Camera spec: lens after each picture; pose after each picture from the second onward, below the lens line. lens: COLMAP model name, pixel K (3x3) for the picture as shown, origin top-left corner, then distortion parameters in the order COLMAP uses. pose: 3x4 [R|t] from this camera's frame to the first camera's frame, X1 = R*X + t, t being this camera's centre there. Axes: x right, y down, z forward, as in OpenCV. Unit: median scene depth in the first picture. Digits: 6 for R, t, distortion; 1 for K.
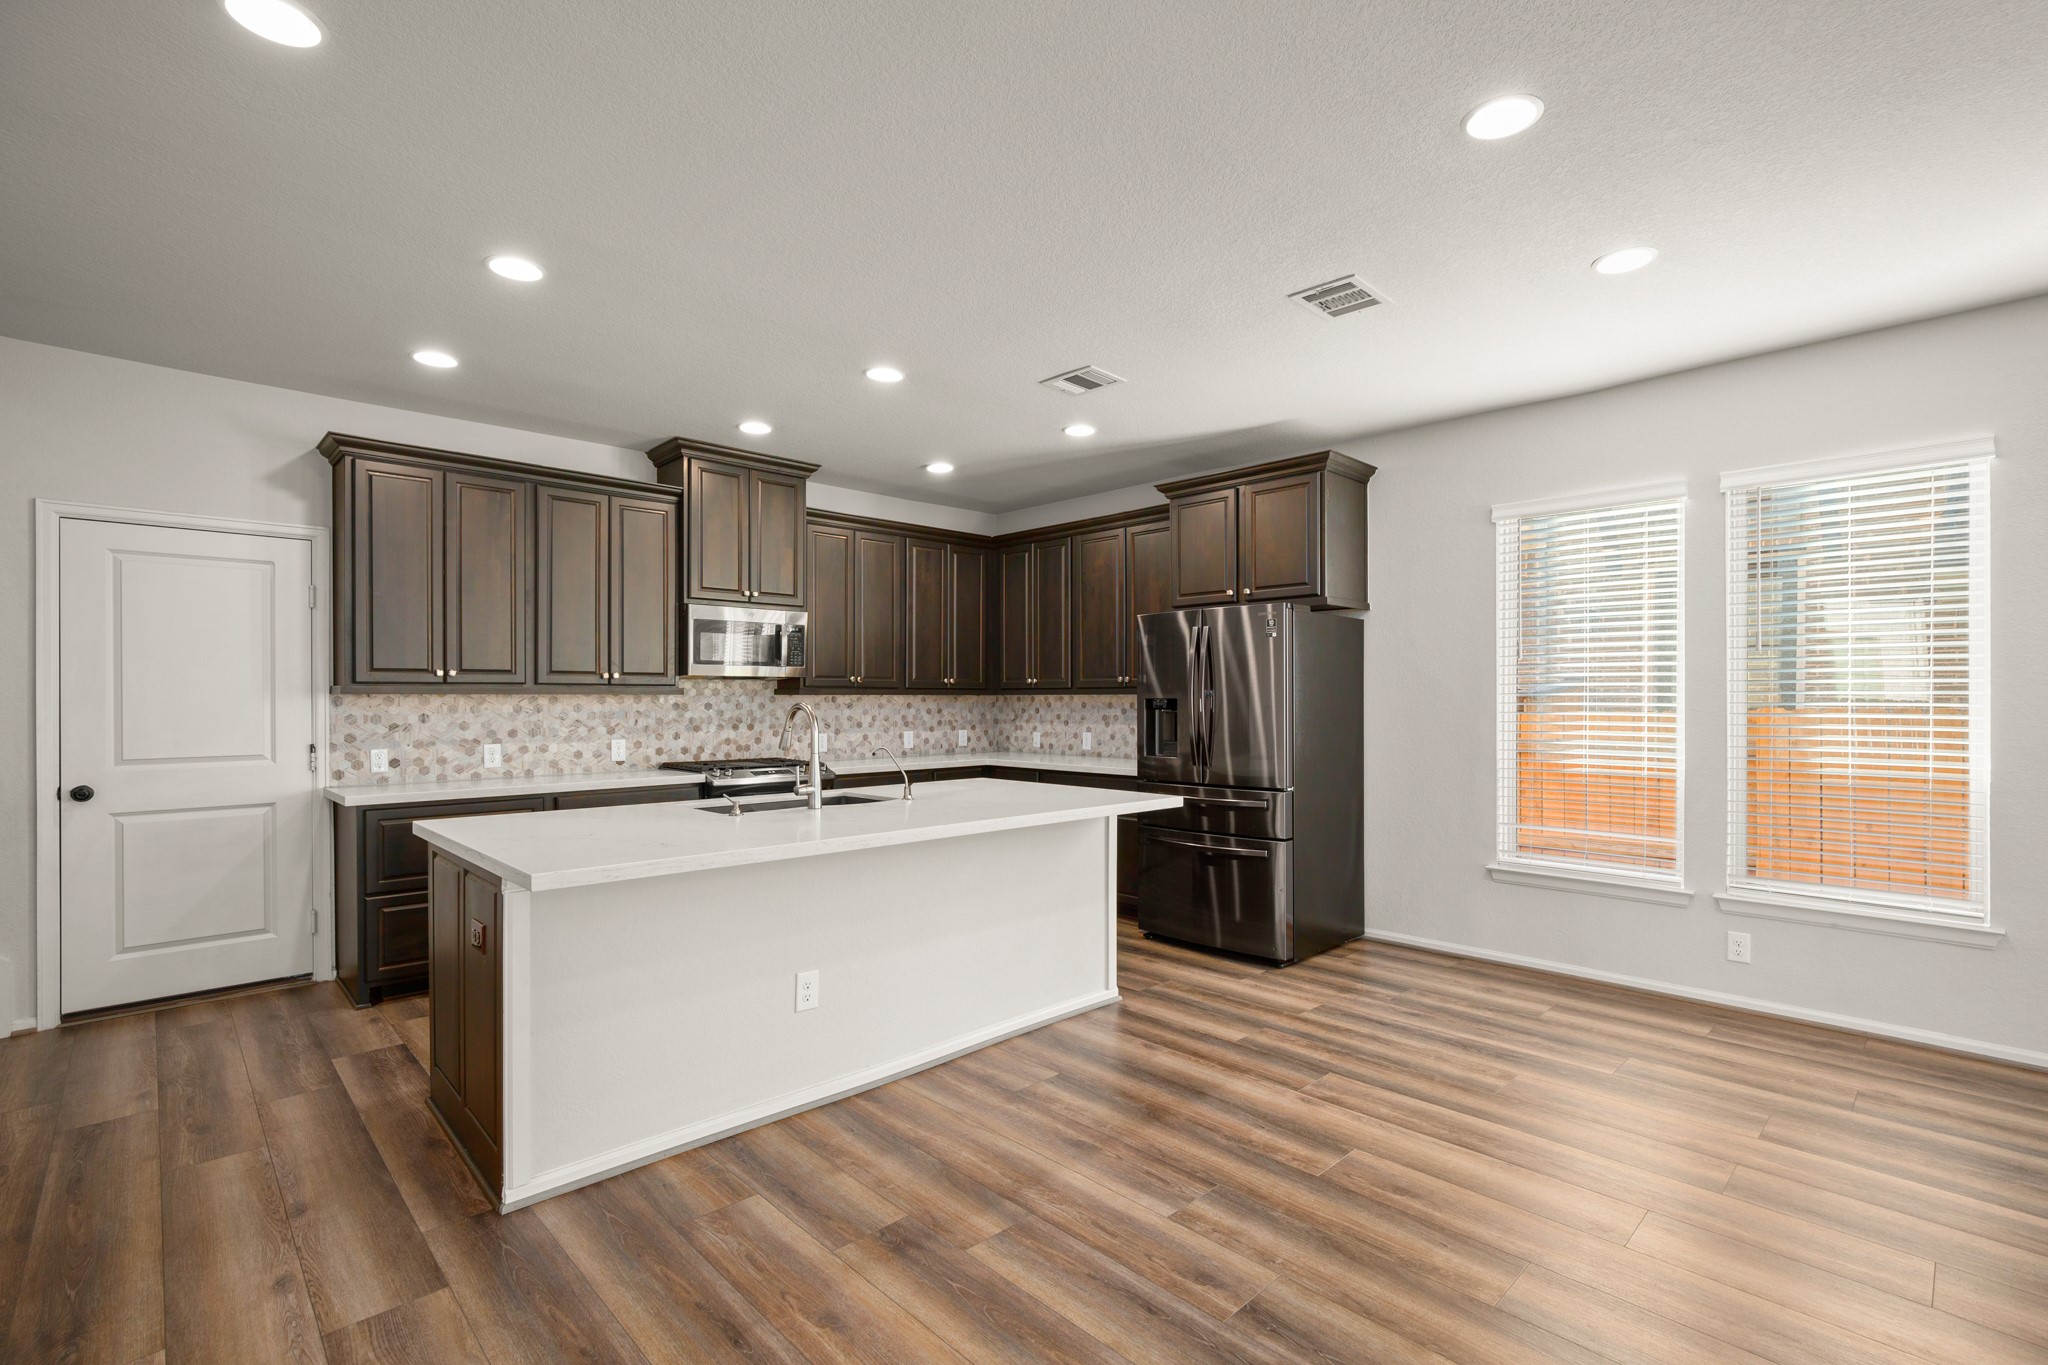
lens RADIAL K [[936.9, 0, 1039.7], [0, 936.9, 695.0], [0, 0, 1]] dist [-0.012064, 0.006174]
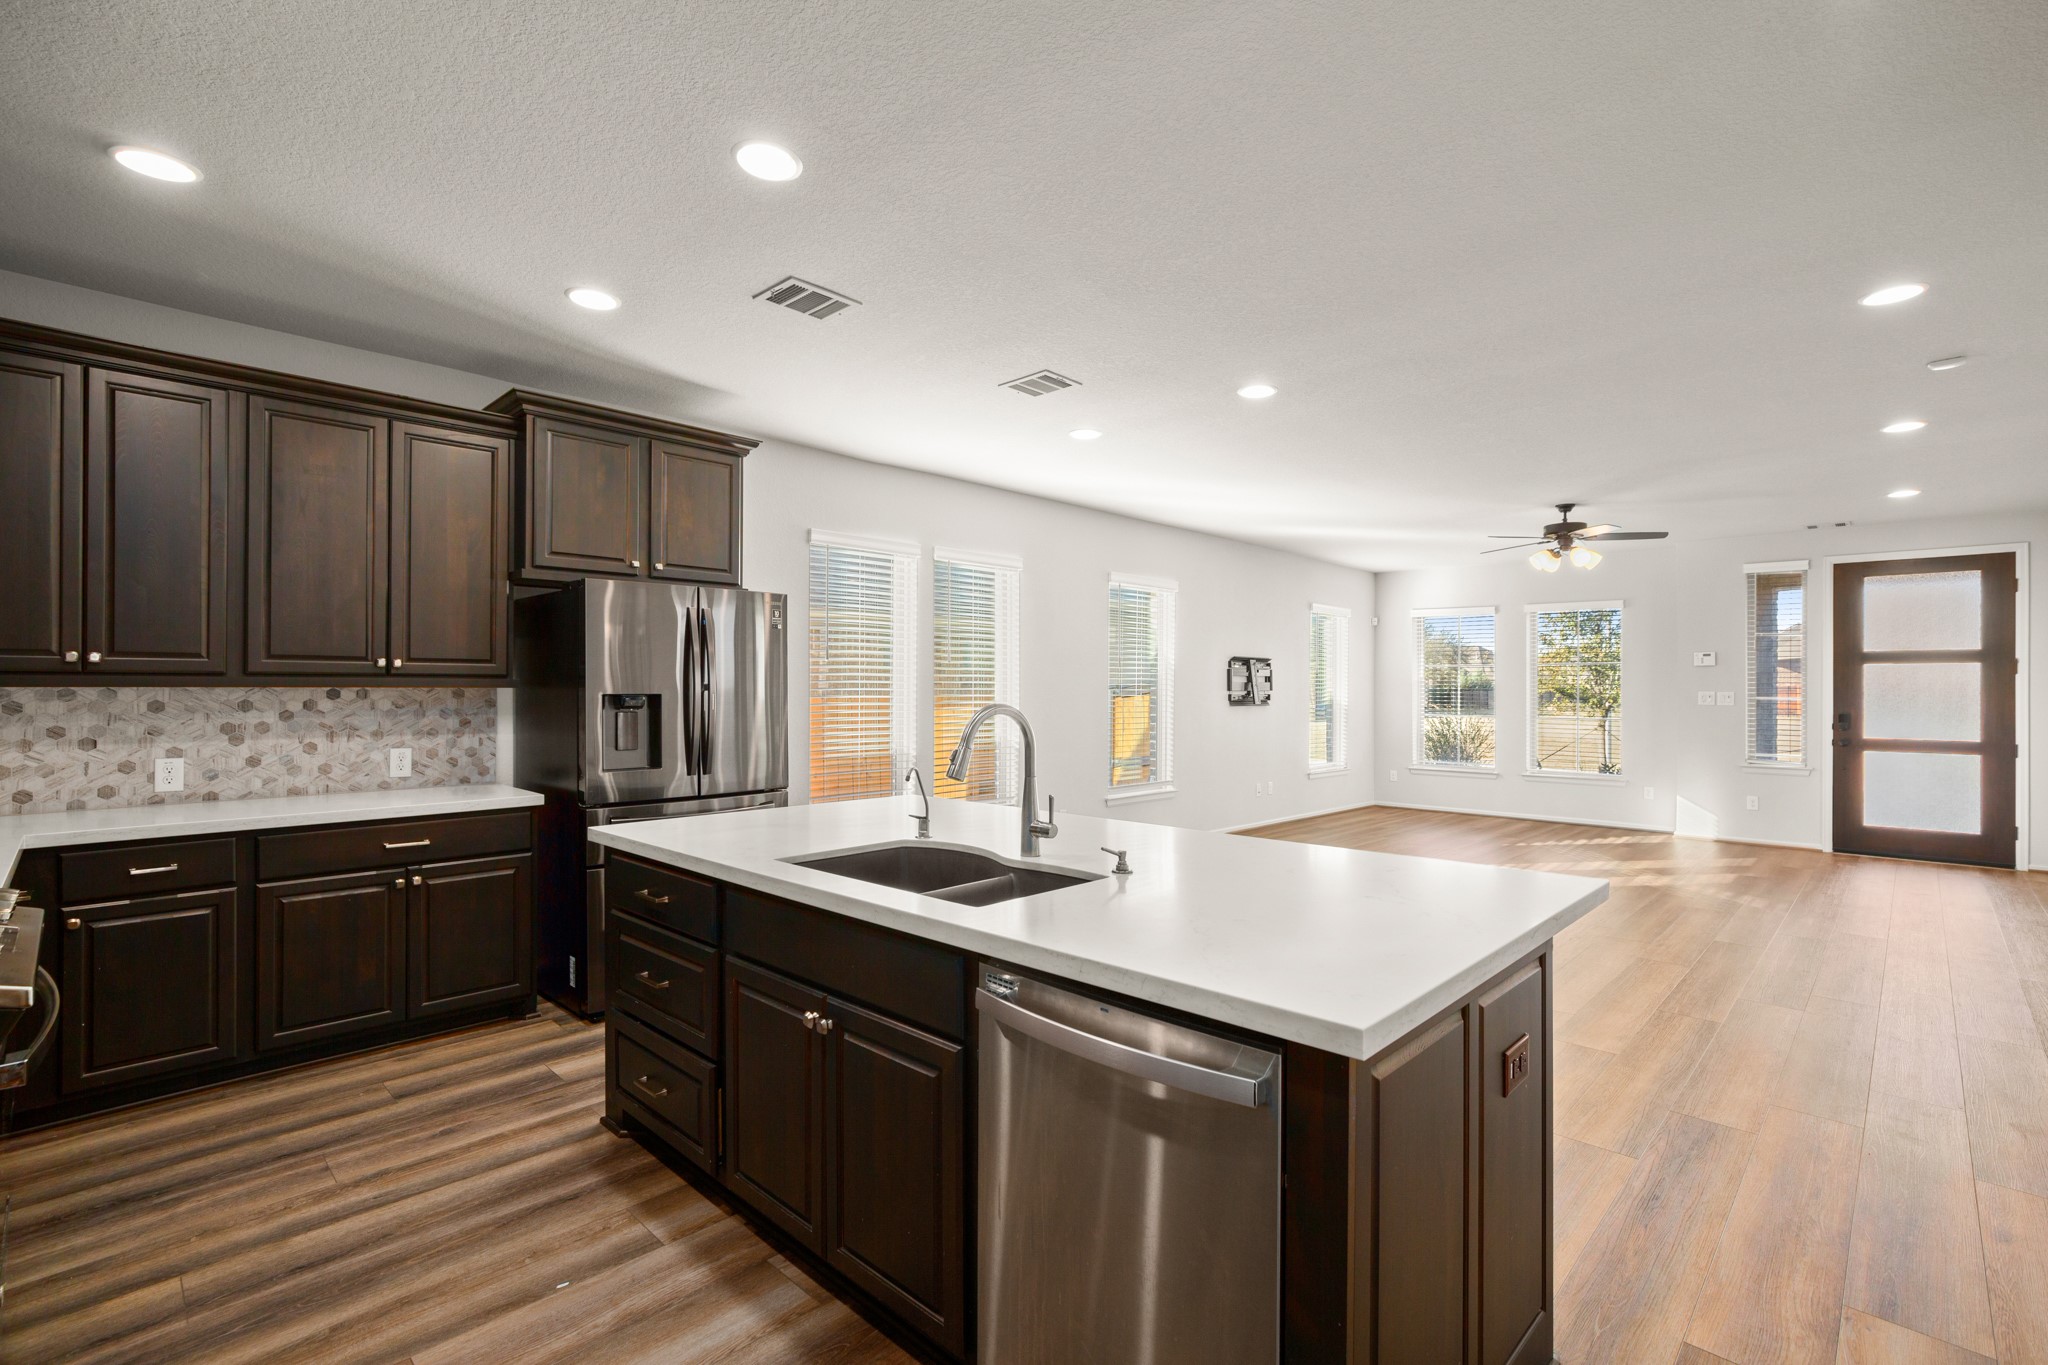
lens RADIAL K [[936.9, 0, 1012.9], [0, 936.9, 686.6], [0, 0, 1]] dist [-0.012064, 0.006174]
pose [[-0.024874, 0.001070, 0.999690, -0.664895], [-0.005789, 0.999983, -0.001214, -0.003933], [-0.999674, -0.005817, -0.024868, 0.735924]]
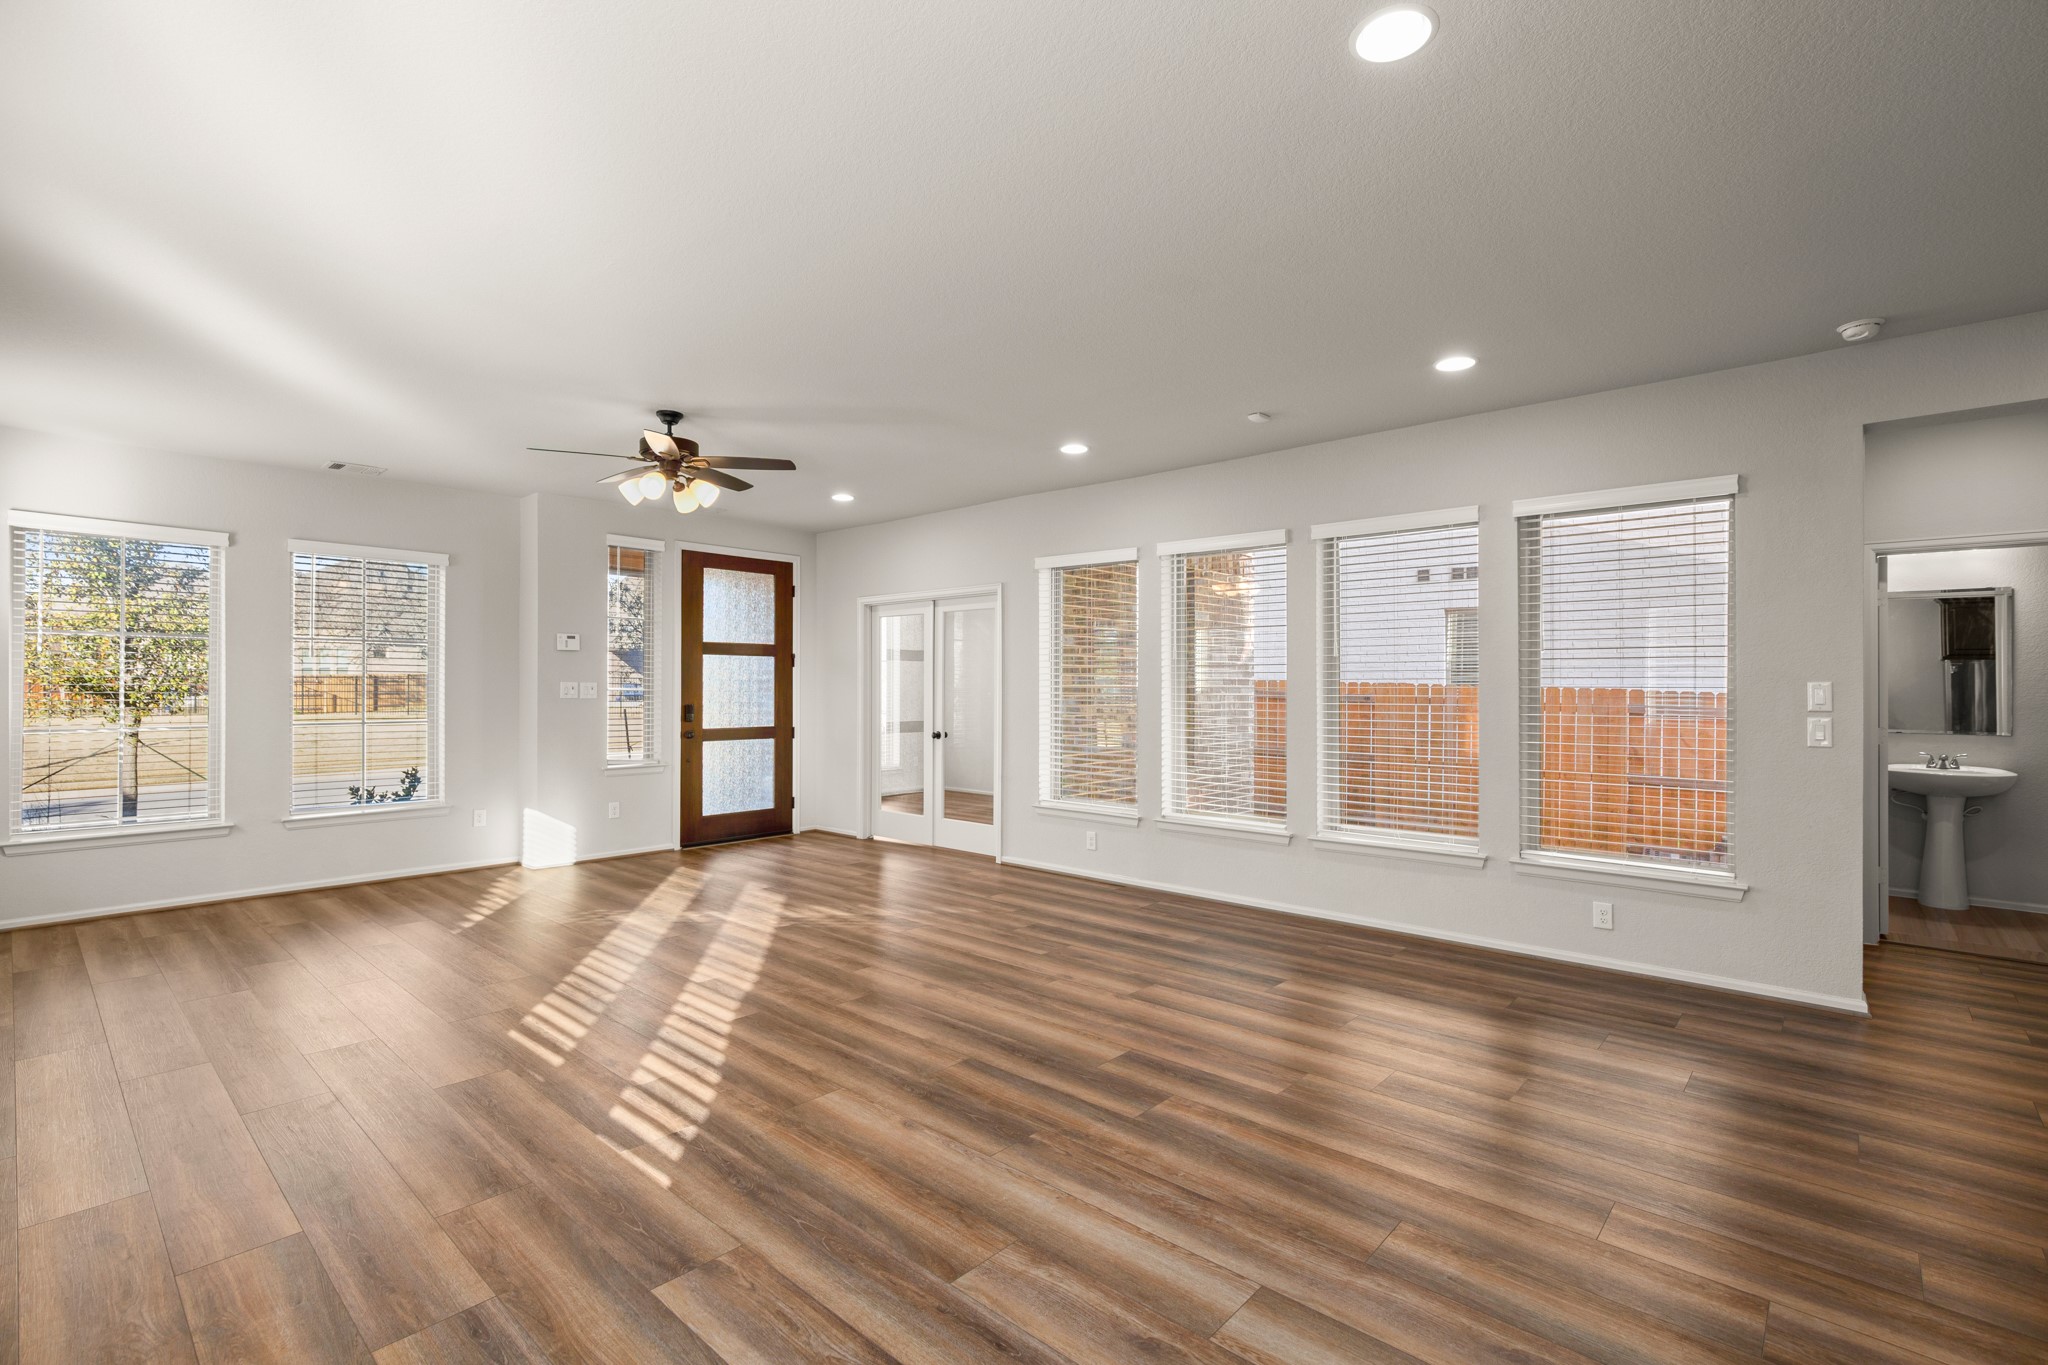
lens RADIAL K [[936.9, 0, 1038.8], [0, 936.9, 688.5], [0, 0, 1]] dist [-0.012064, 0.006174]
pose [[-0.997431, -0.004092, -0.071523, 0.425363], [-0.004264, 0.999988, 0.002249, -0.000546], [0.071513, 0.002548, -0.997436, 0.878753]]
